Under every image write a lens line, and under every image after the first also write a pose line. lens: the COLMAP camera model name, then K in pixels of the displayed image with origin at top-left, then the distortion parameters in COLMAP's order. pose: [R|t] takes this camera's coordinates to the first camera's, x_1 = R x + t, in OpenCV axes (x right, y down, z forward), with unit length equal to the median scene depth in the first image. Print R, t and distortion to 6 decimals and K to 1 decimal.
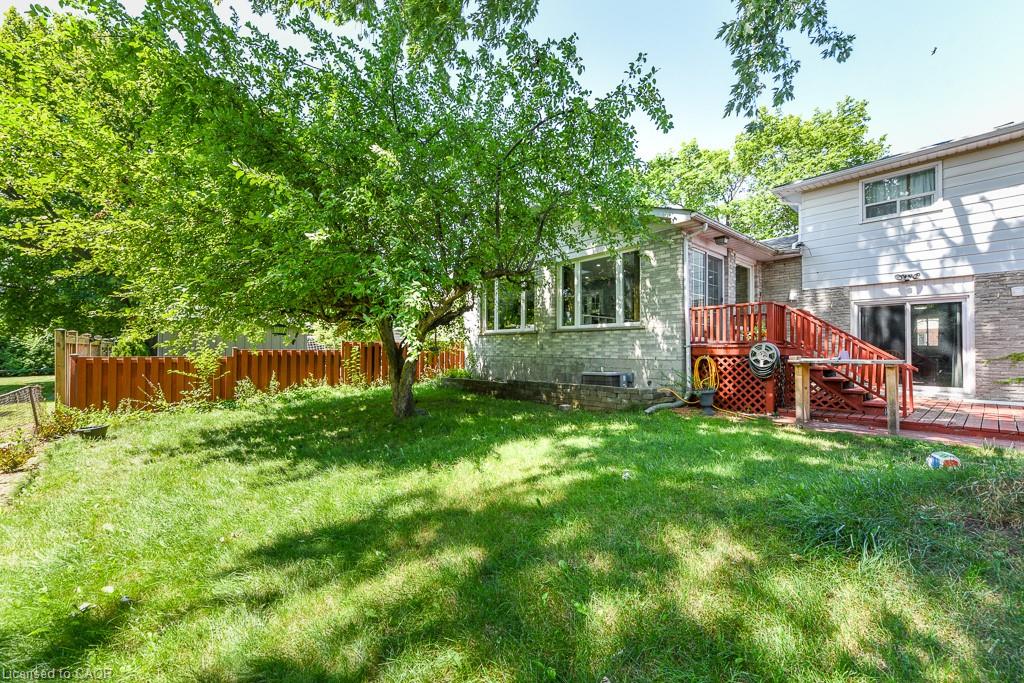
lens RADIAL K [[398.1, 0, 505.8], [0, 398.1, 345.8], [0, 0, 1]] dist [0.002902, -0.002159]
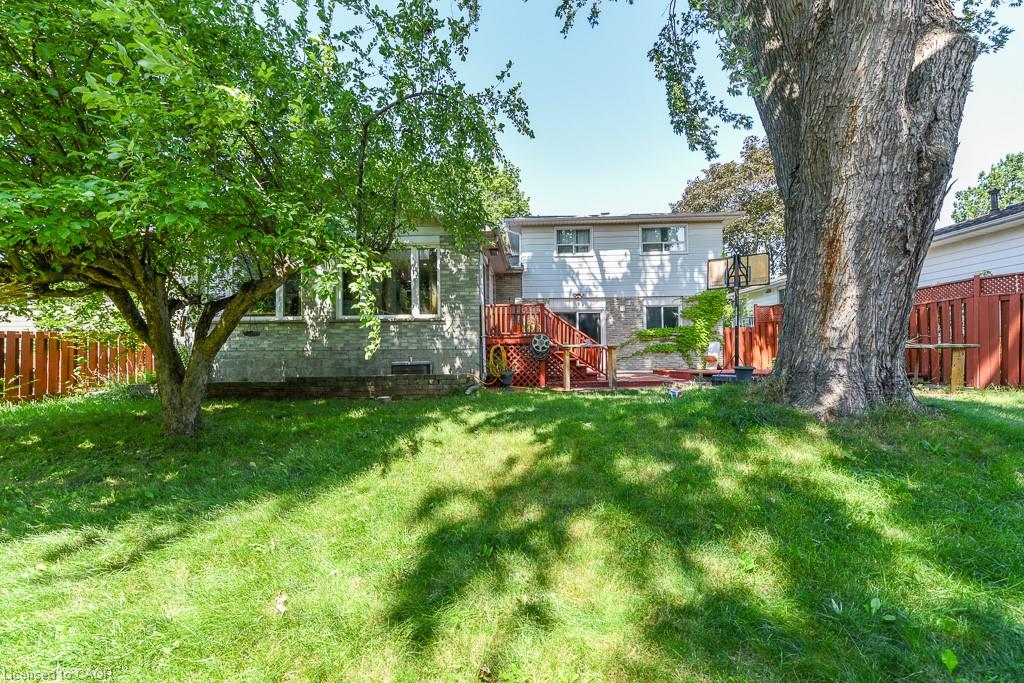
lens RADIAL K [[398.1, 0, 508.1], [0, 398.1, 338.7], [0, 0, 1]] dist [0.002902, -0.002159]
pose [[0.690306, 0.010285, 0.723445, -0.309650], [0.001730, 0.999873, -0.015866, 0.022263], [-0.723516, 0.012204, 0.690200, 0.118388]]
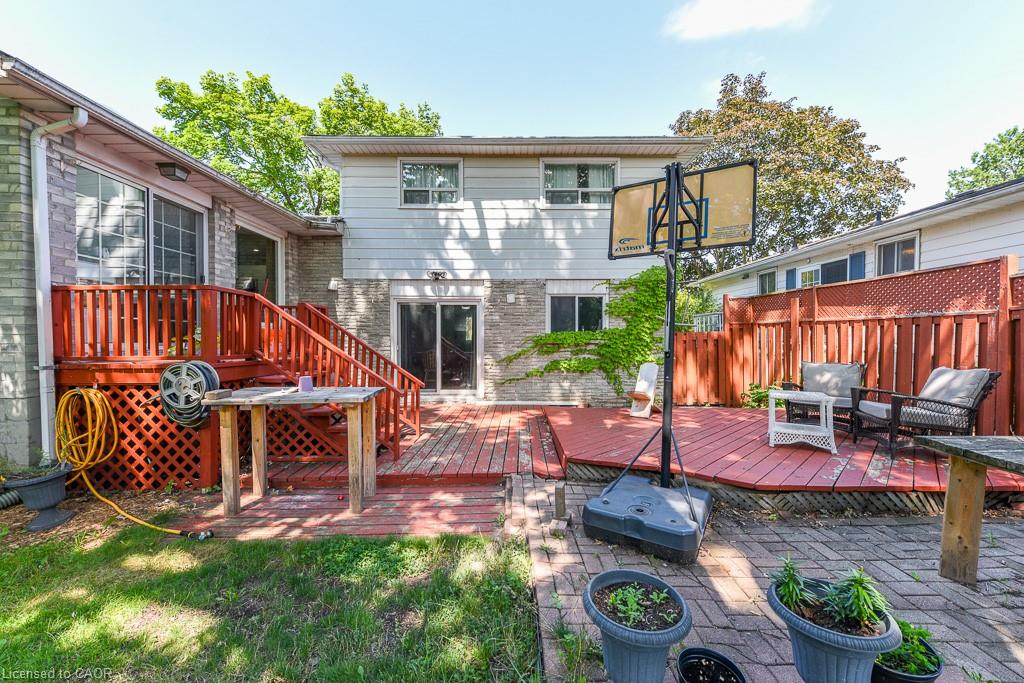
lens RADIAL K [[398.1, 0, 512.0], [0, 398.1, 342.5], [0, 0, 1]] dist [0.002902, -0.002159]
pose [[0.651477, -0.014584, 0.758528, 0.407123], [-0.006973, 0.999658, 0.025209, -0.038856], [-0.758636, -0.021712, 0.651152, 0.252881]]
